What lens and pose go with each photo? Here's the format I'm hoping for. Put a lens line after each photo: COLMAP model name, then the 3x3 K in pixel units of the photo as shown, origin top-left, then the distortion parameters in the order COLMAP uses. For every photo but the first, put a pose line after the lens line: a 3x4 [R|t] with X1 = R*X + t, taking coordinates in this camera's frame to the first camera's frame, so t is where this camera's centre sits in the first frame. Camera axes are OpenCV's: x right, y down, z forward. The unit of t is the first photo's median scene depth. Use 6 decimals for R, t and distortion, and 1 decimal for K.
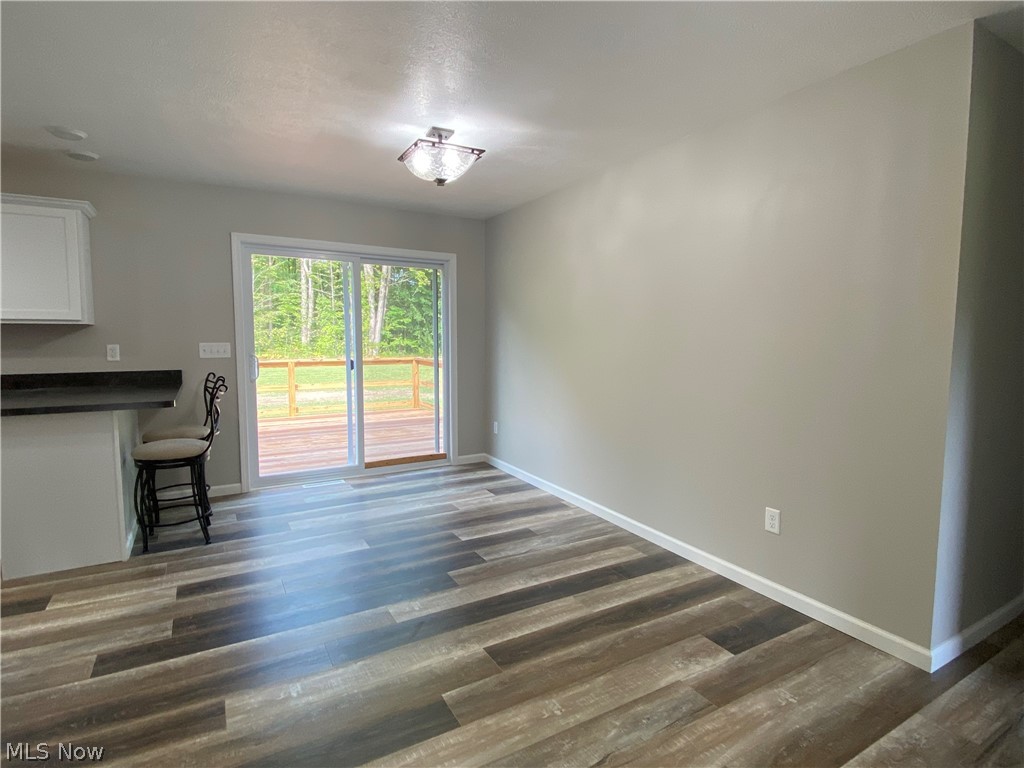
lens RADIAL K [[519.1, 0, 512.0], [0, 519.1, 384.0], [0, 0, 1]] dist [-0.001012, -0.001183]
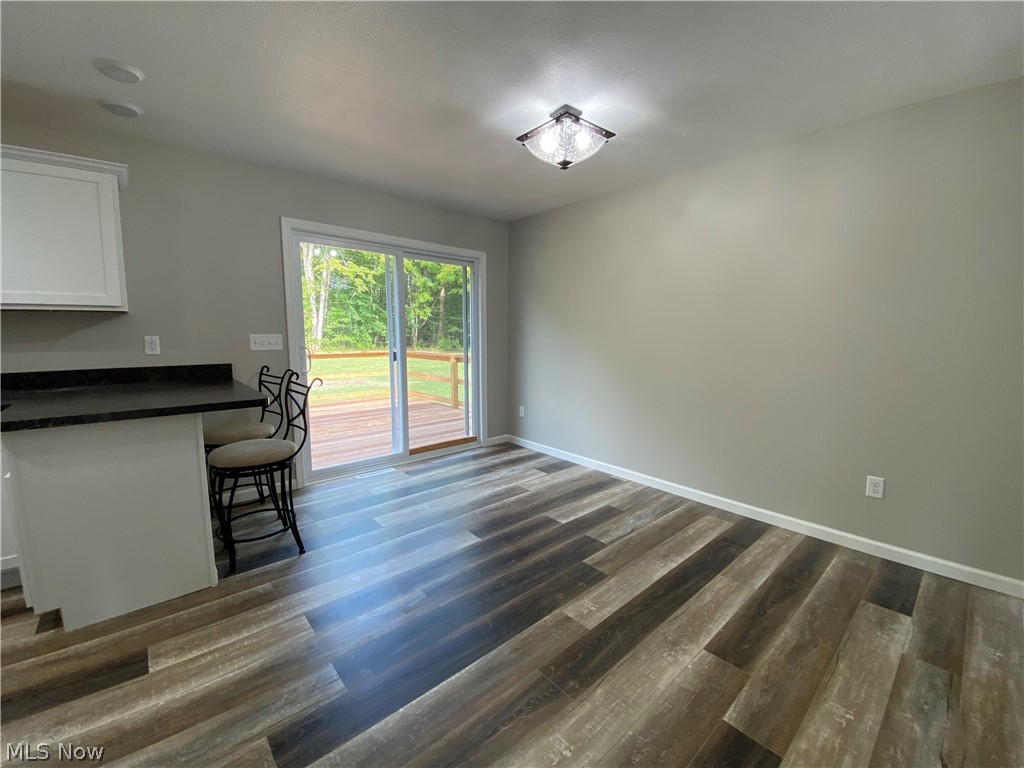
lens RADIAL K [[411.6, 0, 512.0], [0, 411.6, 384.0], [0, 0, 1]] dist [-0.004272, -0.000349]
pose [[0.980939, -0.025647, 0.192617, -0.284113], [0.019728, 0.999274, 0.032581, -0.004313], [-0.193313, -0.028160, 0.980733, 0.182751]]
